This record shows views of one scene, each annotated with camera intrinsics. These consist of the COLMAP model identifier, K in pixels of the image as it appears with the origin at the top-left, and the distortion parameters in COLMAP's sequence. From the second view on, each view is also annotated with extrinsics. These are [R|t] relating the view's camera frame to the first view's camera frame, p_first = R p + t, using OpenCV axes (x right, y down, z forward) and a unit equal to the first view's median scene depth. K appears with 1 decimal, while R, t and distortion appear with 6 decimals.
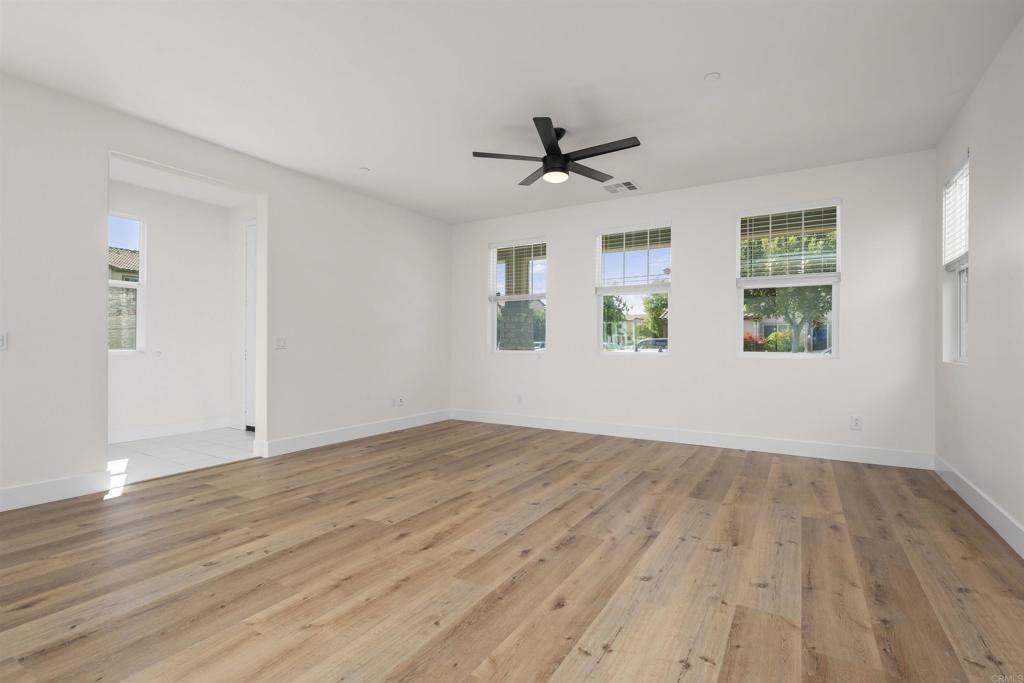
lens RADIAL K [[483.3, 0, 512.0], [0, 483.3, 341.5], [0, 0, 1]] dist [-0.000120, 0.000031]
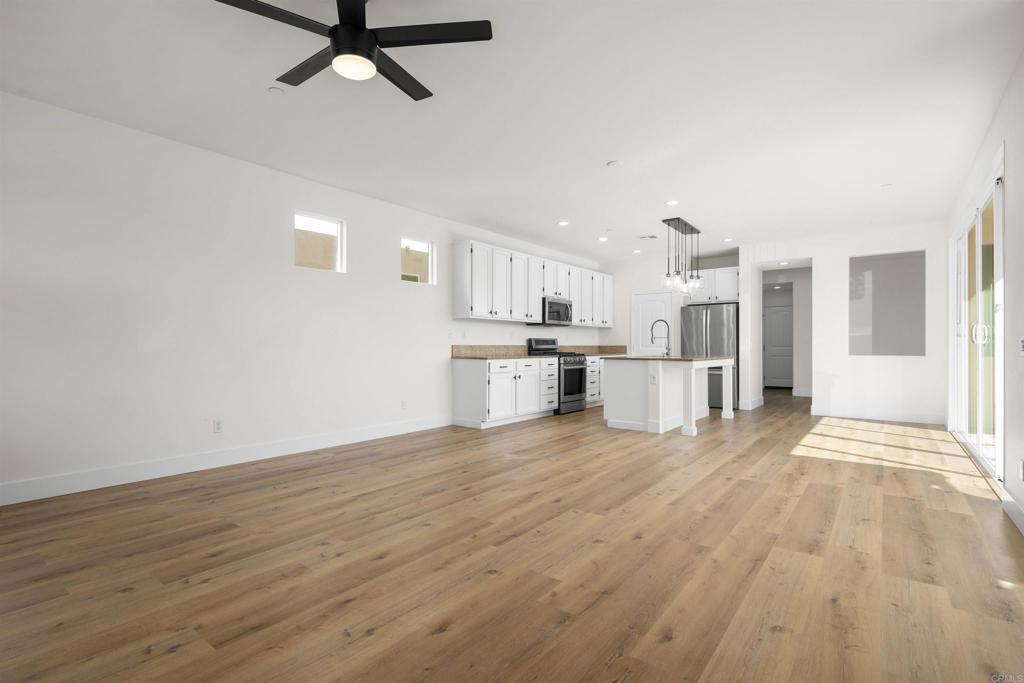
lens RADIAL K [[483.3, 0, 512.0], [0, 483.3, 341.5], [0, 0, 1]] dist [-0.000120, 0.000031]
pose [[-0.993171, -0.004370, 0.116583, -0.218729], [-0.006403, 0.999834, -0.017063, 0.012574], [-0.116489, -0.017693, -0.993034, 1.946002]]
